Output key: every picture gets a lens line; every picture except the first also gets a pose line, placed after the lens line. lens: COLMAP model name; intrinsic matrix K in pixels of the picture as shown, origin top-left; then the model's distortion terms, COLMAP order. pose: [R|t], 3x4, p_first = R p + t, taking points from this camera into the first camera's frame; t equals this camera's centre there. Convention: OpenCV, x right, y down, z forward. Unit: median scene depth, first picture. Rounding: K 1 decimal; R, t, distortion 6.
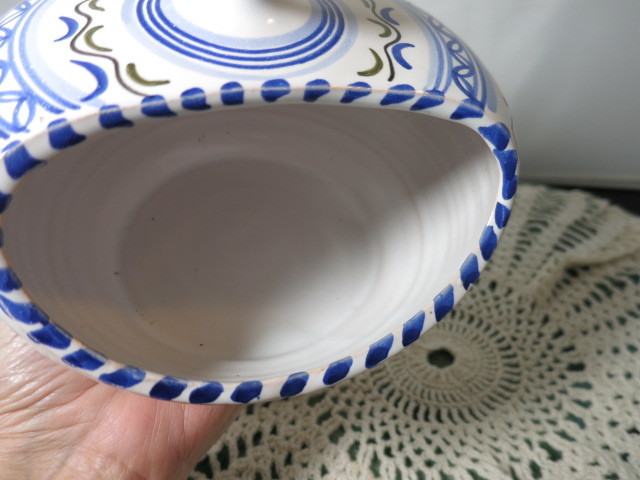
lens RADIAL K [[457.0, 0, 320.0], [0, 457.0, 240.0], [0, 0, 1]] dist [-0.042457, 0.007124]
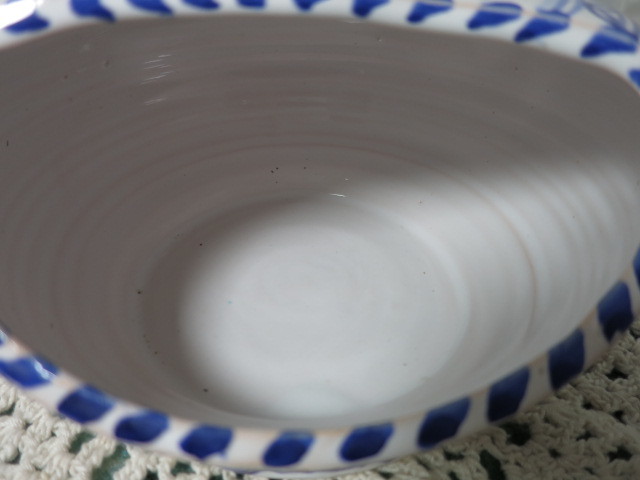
lens RADIAL K [[457.0, 0, 320.0], [0, 457.0, 240.0], [0, 0, 1]] dist [-0.042457, 0.007124]
pose [[0.964472, 0.078496, -0.252255, 0.111832], [-0.135706, 0.966439, -0.218125, 0.178000], [0.226667, 0.244608, 0.942756, 0.380888]]
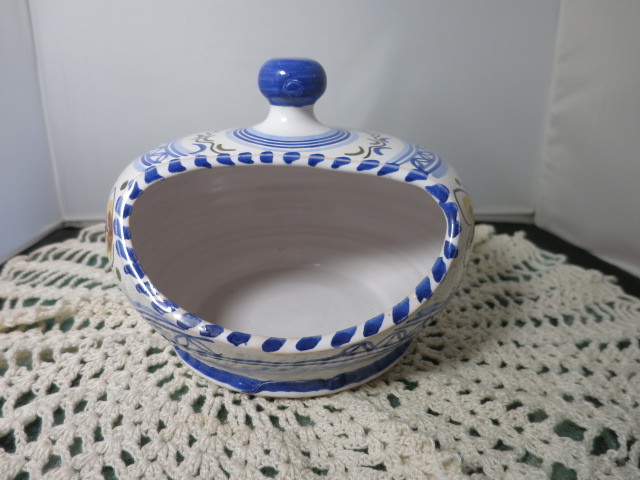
lens RADIAL K [[457.0, 0, 320.0], [0, 457.0, 240.0], [0, 0, 1]] dist [-0.042457, 0.007124]
pose [[0.951419, 0.023577, -0.306996, 0.492926], [-0.163447, 0.883656, -0.438677, 0.627481], [0.260936, 0.467543, 0.844580, -0.272440]]
